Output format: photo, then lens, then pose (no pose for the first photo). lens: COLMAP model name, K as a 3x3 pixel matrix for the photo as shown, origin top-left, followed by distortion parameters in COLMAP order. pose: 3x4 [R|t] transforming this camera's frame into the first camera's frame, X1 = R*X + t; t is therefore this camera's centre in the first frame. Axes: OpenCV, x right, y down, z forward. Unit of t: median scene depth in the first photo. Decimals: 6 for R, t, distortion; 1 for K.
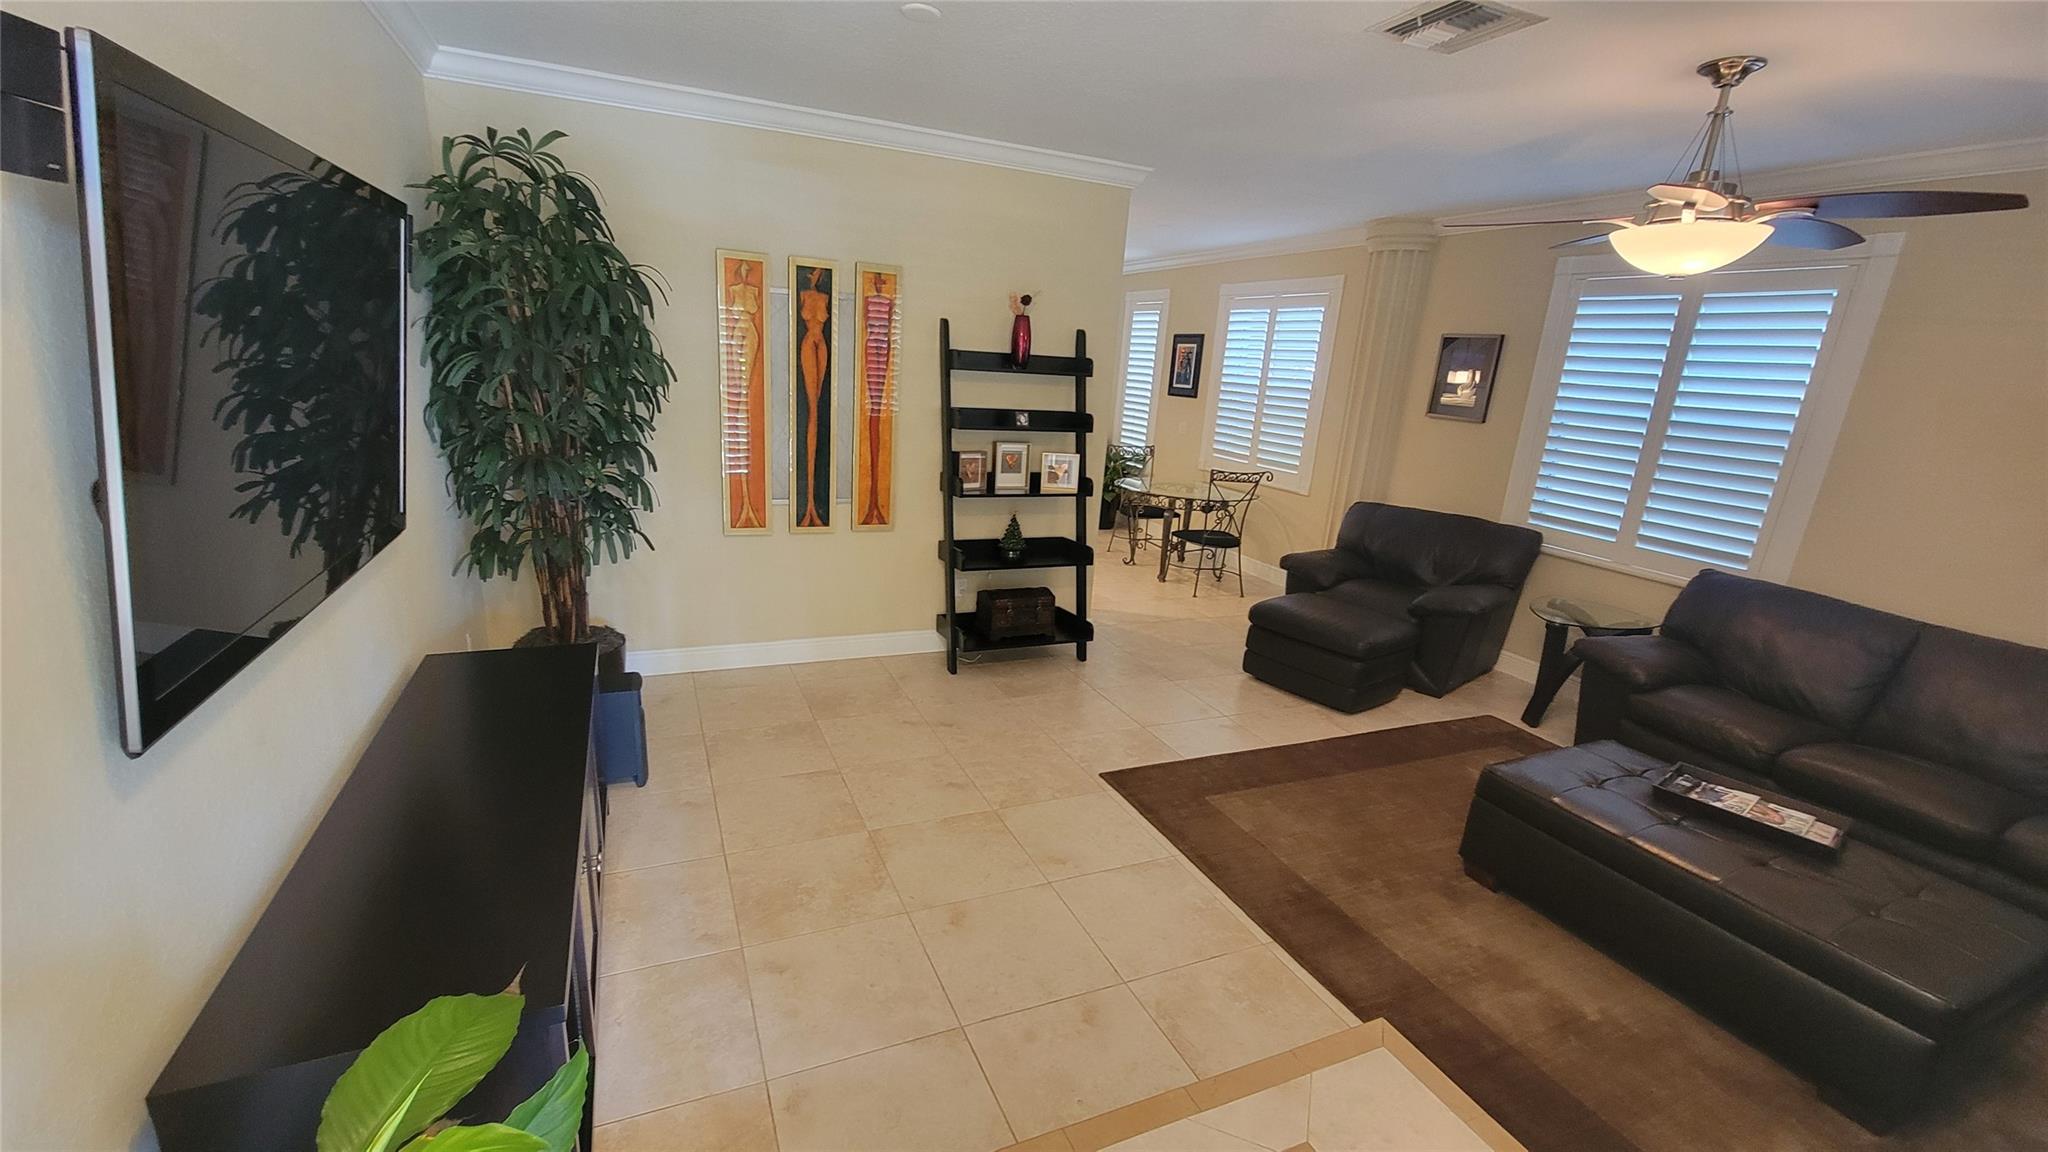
lens RADIAL K [[837.1, 0, 1008.4], [0, 837.1, 592.1], [0, 0, 1]] dist [-0.006621, 0.000658]
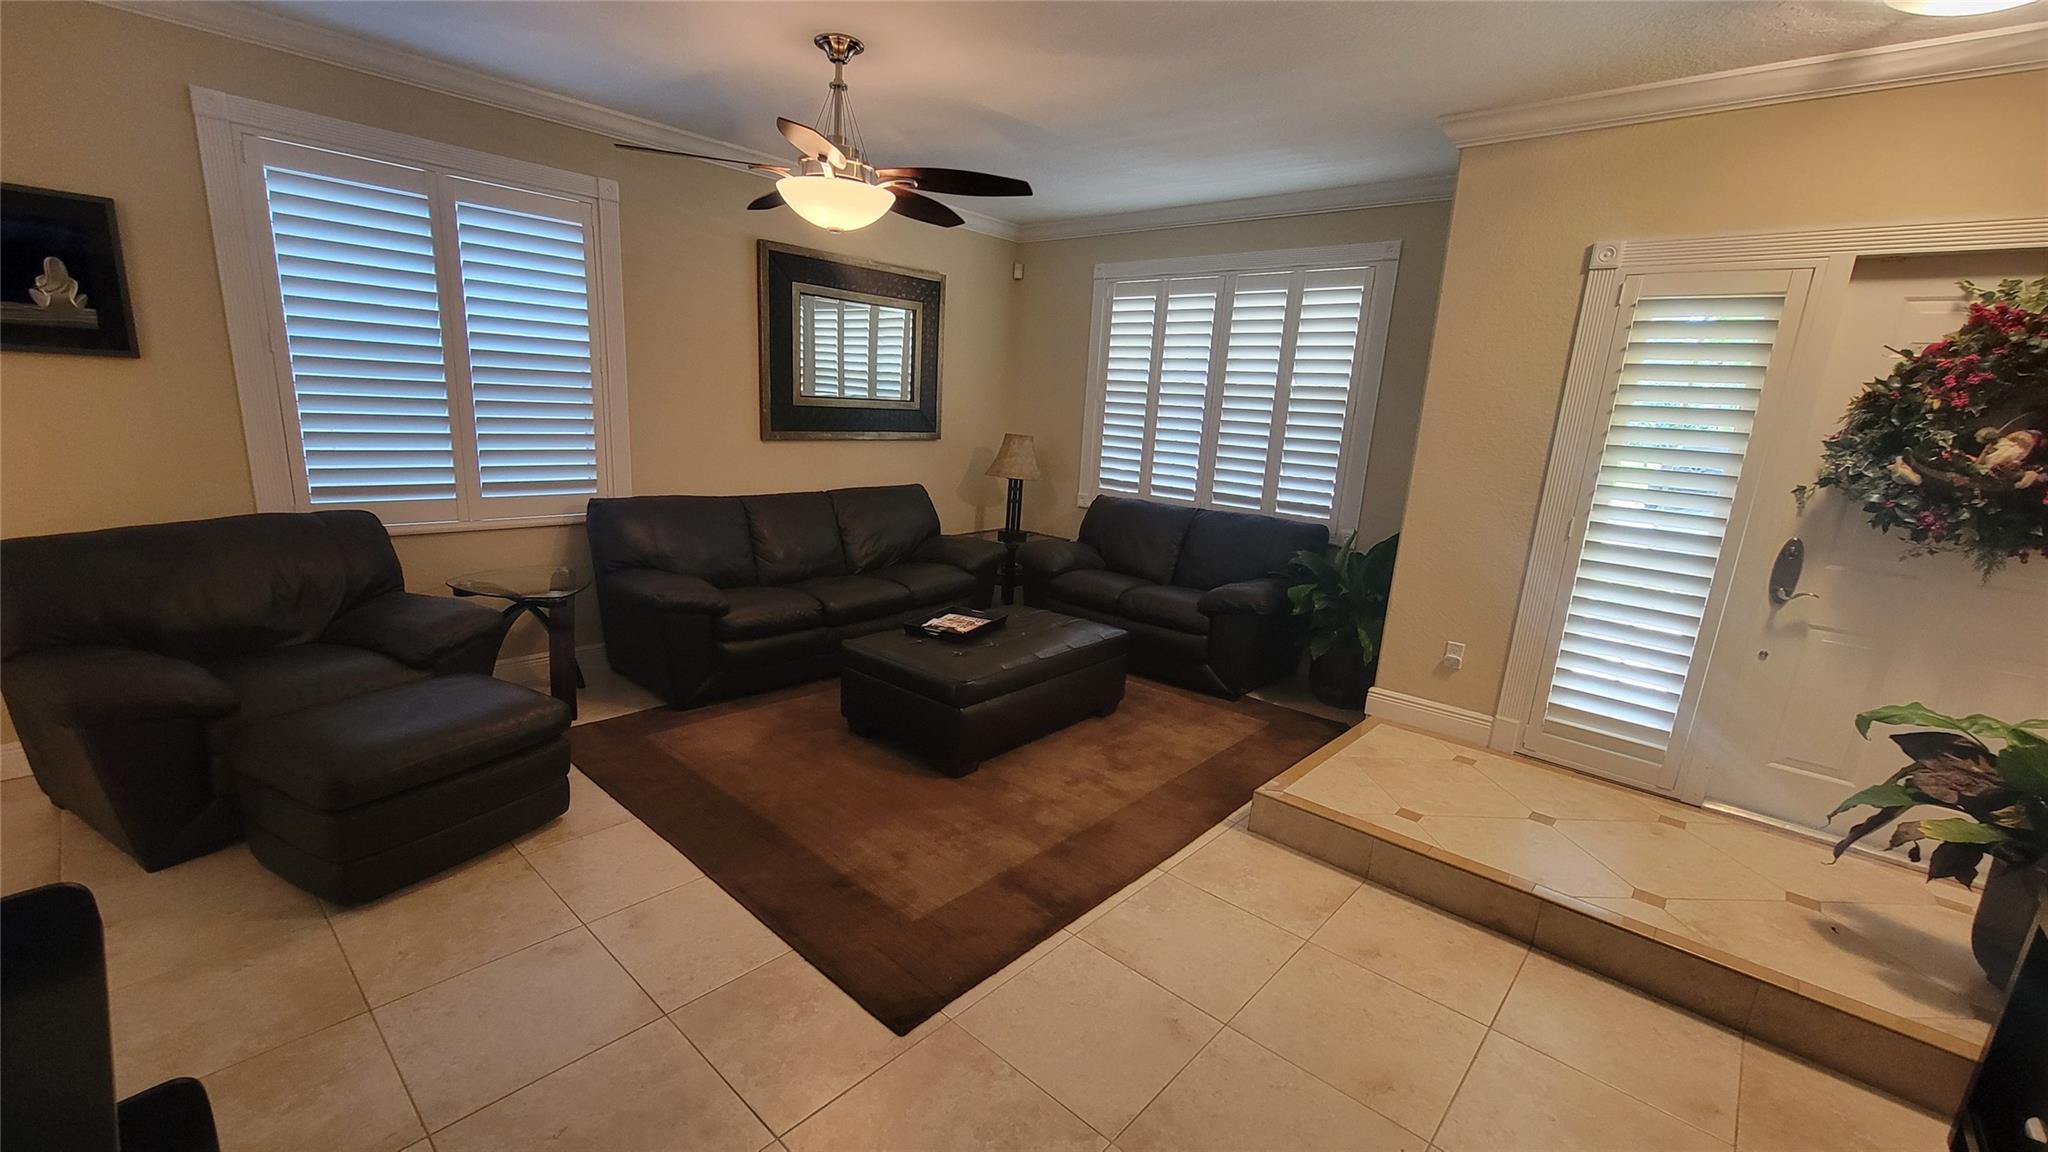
lens RADIAL K [[837.1, 0, 1011.4], [0, 837.1, 593.5], [0, 0, 1]] dist [-0.006621, 0.000658]
pose [[-0.410317, -0.291789, 0.864002, -0.333016], [0.161112, 0.909333, 0.383611, -0.268507], [-0.897598, 0.296603, -0.326104, 1.049576]]
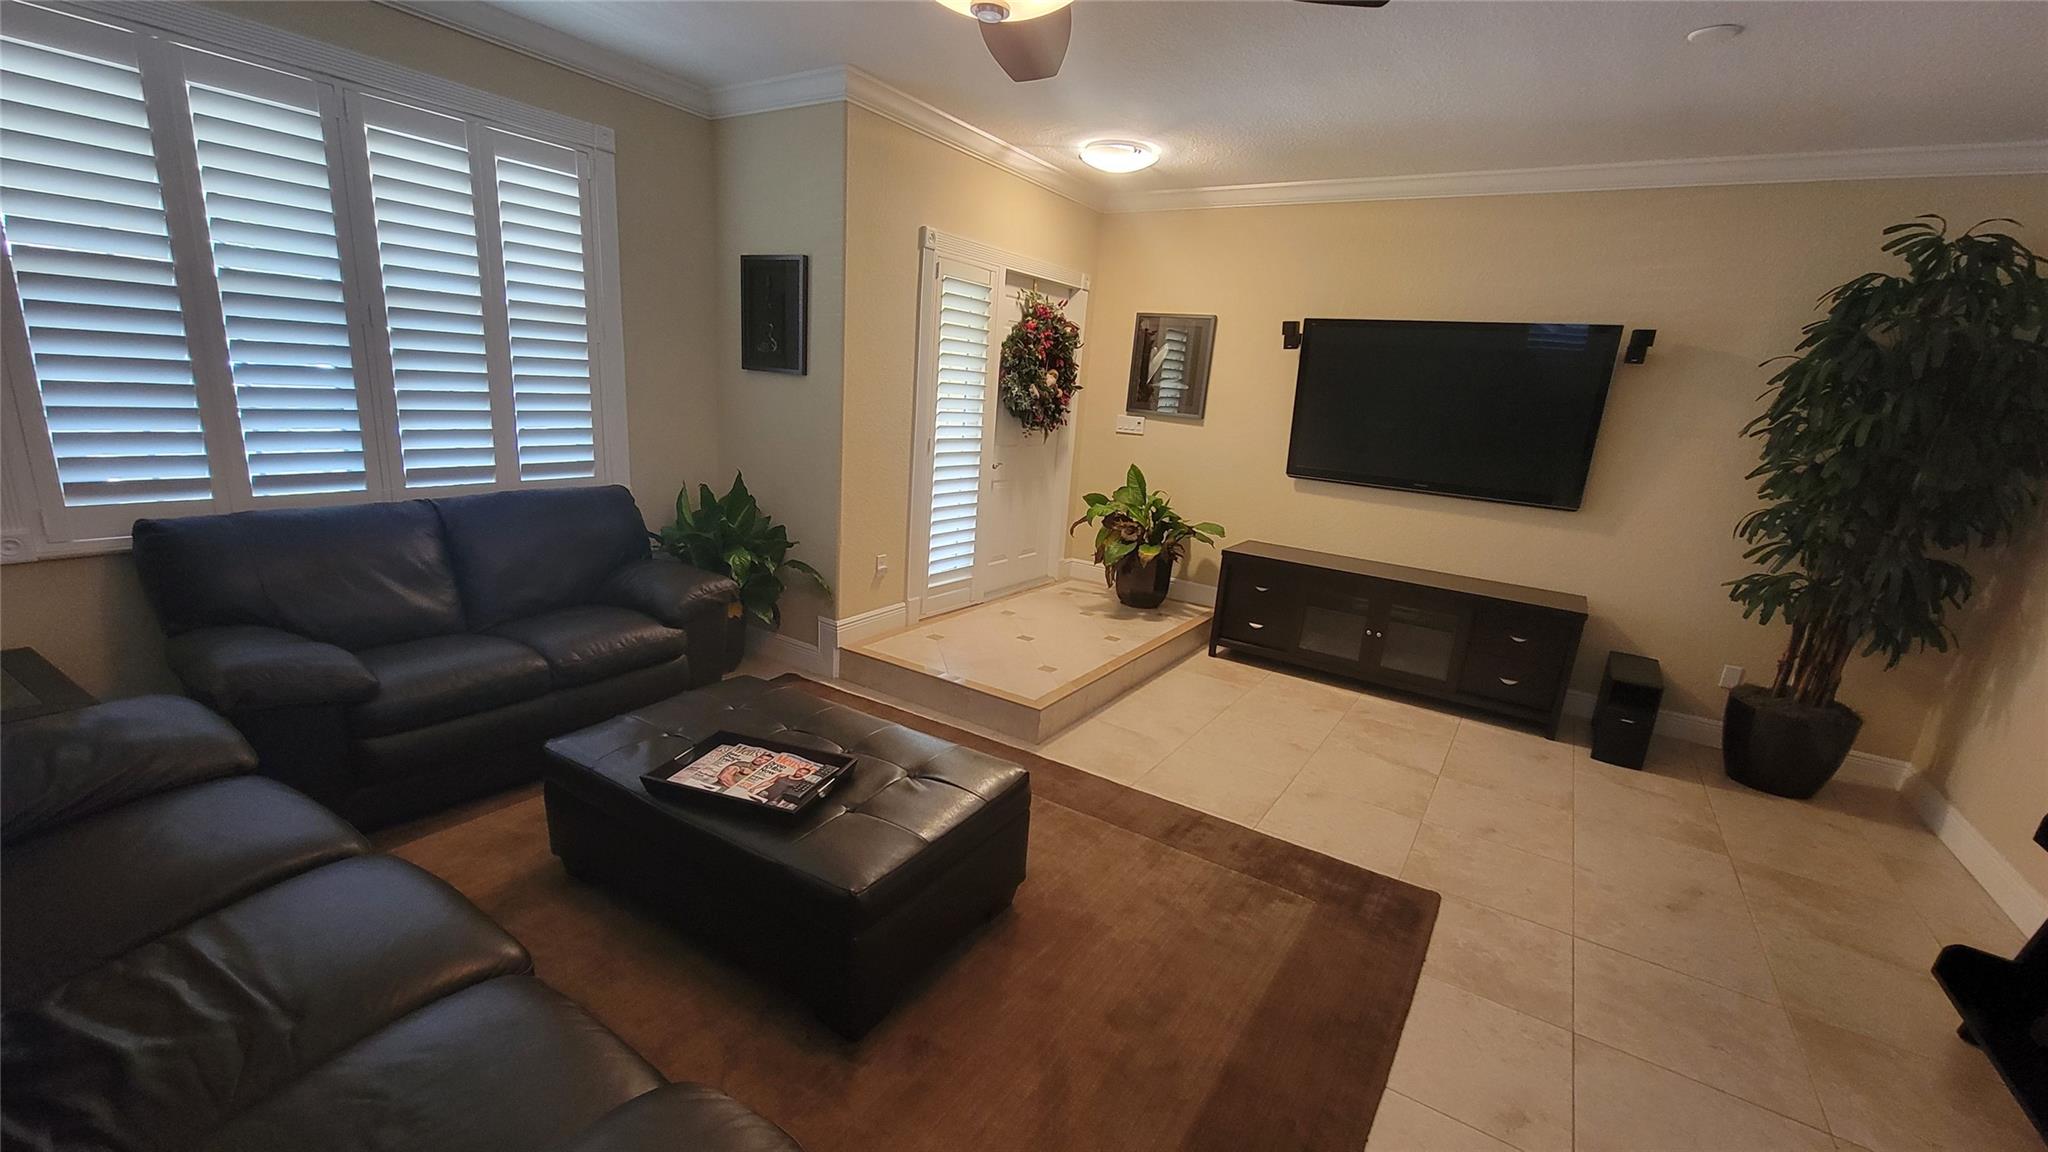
lens RADIAL K [[837.1, 0, 1024.2], [0, 837.1, 587.4], [0, 0, 1]] dist [-0.006621, 0.000658]
pose [[-0.819538, 0.009968, -0.572938, 0.866129], [-0.271527, 0.873719, 0.403595, -0.234832], [0.504610, 0.486329, -0.713339, 1.238135]]
